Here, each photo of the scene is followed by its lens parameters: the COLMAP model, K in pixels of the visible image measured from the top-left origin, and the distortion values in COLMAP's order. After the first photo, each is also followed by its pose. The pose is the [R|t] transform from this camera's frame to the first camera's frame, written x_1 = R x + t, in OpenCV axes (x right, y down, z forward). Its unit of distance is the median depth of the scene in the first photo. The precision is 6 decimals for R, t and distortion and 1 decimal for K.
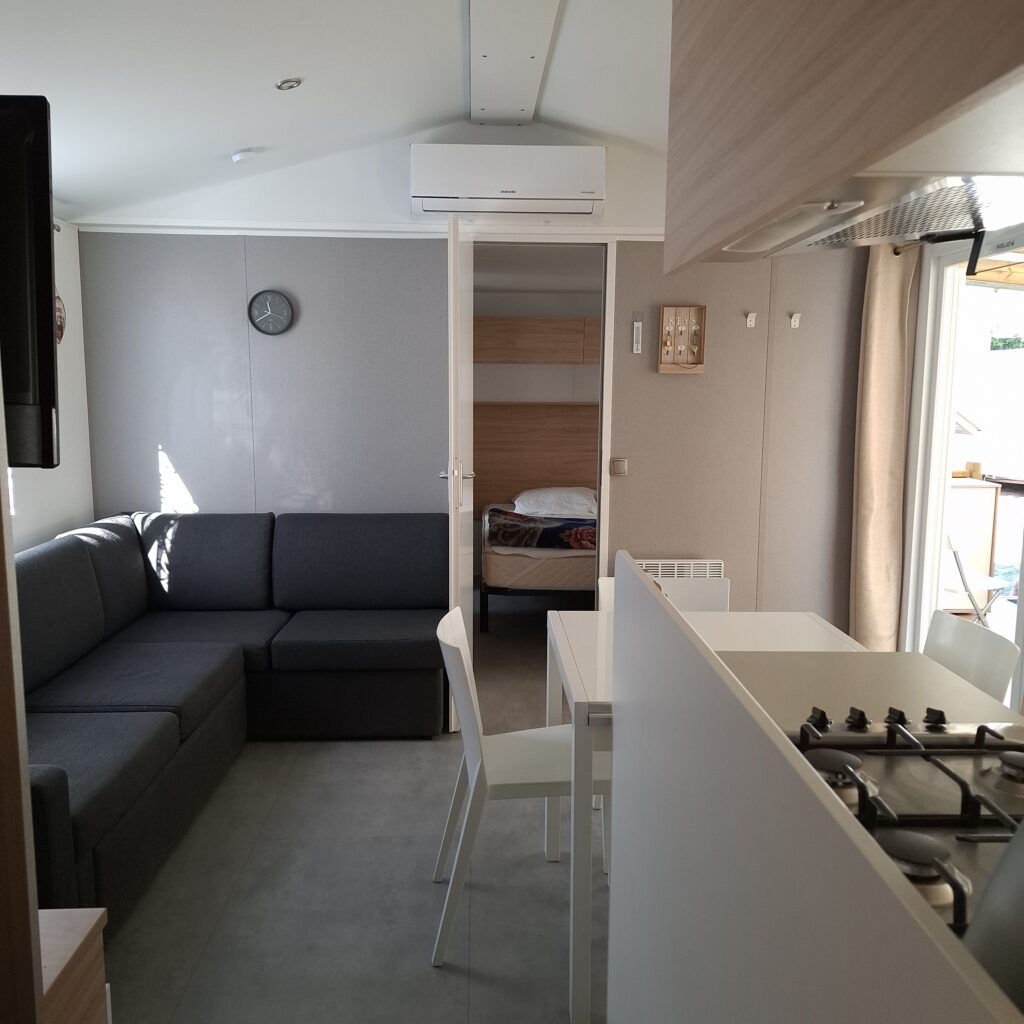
lens RADIAL K [[958.6, 0, 512.1], [0, 958.6, 512.9], [0, 0, 1]] dist [0.001611, 0.000000]
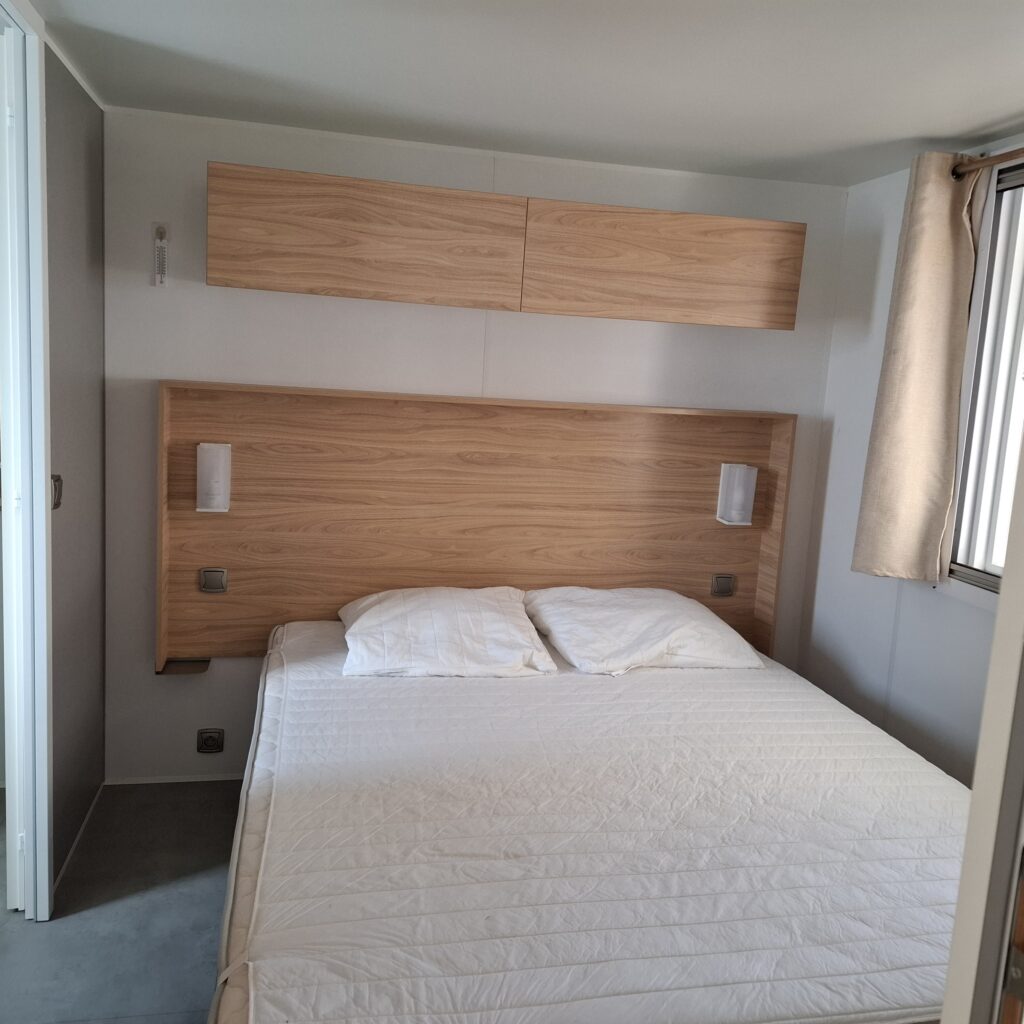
lens RADIAL K [[958.6, 0, 514.3], [0, 958.6, 510.4], [0, 0, 1]] dist [0.001611, 0.000000]
pose [[0.979807, 0.024803, 0.198399, -0.009605], [-0.030719, 0.999169, 0.026797, -0.078174], [-0.197569, -0.032350, 0.979755, 0.582063]]
